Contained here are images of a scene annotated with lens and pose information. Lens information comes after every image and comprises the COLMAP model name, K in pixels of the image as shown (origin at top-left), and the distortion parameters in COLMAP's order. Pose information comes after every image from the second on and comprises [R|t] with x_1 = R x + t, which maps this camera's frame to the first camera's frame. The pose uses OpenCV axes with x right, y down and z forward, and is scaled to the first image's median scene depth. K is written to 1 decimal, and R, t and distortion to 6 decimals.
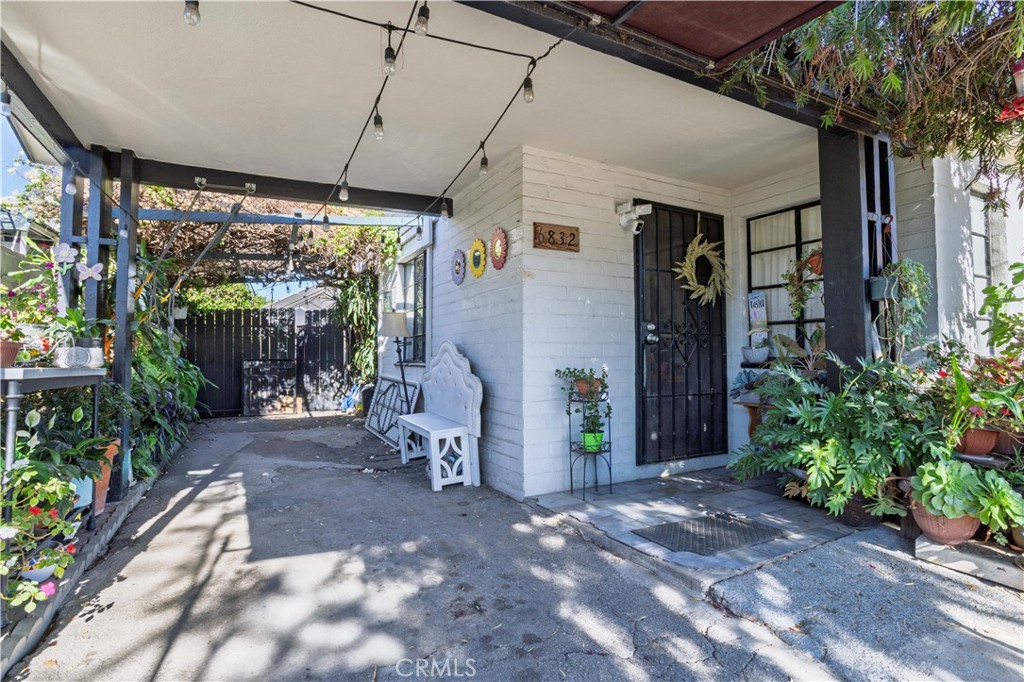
lens RADIAL K [[505.4, 0, 512.0], [0, 505.4, 341.0], [0, 0, 1]] dist [-0.033035, 0.016700]
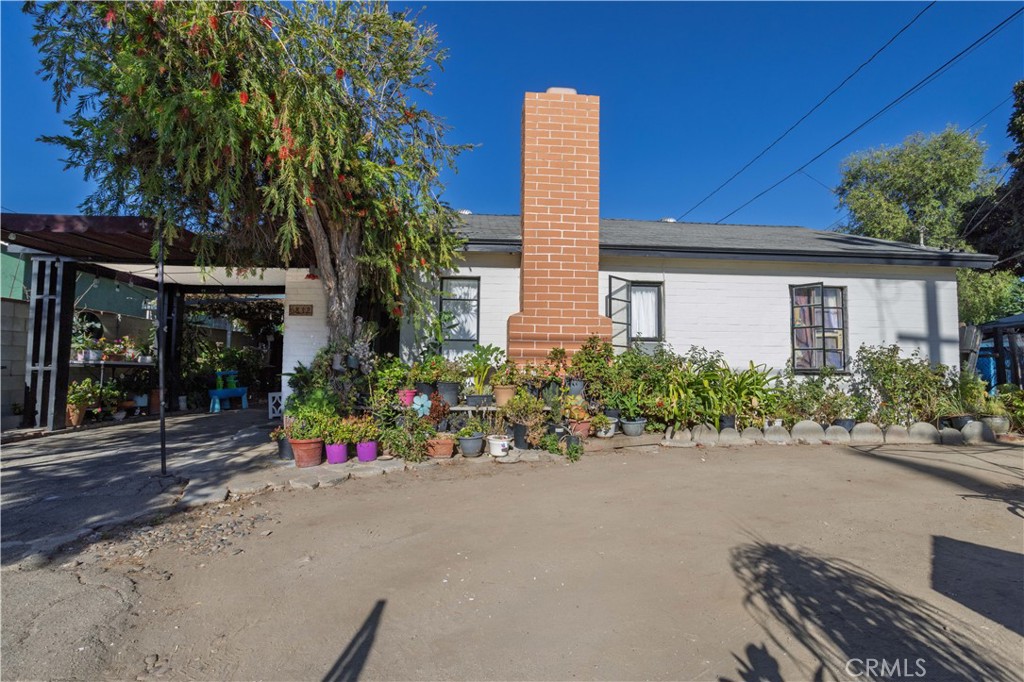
lens RADIAL K [[505.4, 0, 512.0], [0, 505.4, 341.0], [0, 0, 1]] dist [-0.033035, 0.016700]
pose [[0.917314, -0.006931, -0.398104, 1.760645], [-0.002505, 0.999728, -0.023177, -0.011285], [0.398157, 0.022258, 0.917047, -0.676489]]
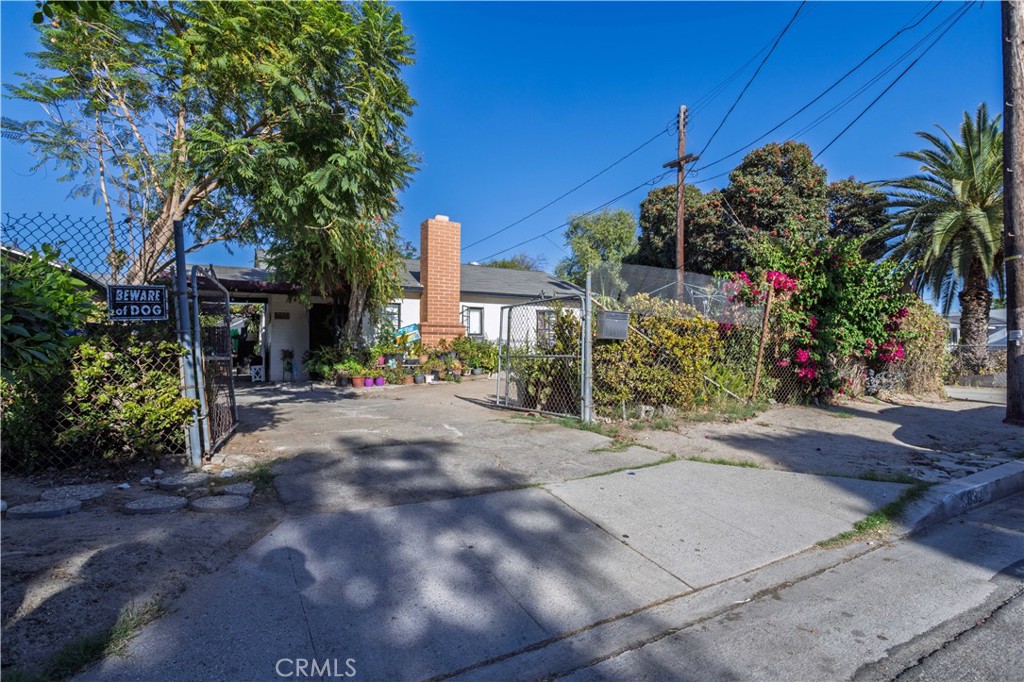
lens RADIAL K [[505.4, 0, 512.0], [0, 505.4, 341.0], [0, 0, 1]] dist [-0.033035, 0.016700]
pose [[0.998969, 0.001421, 0.045378, 1.576059], [-0.001403, 0.999999, -0.000420, -0.008194], [-0.045378, 0.000356, 0.998970, -2.764908]]
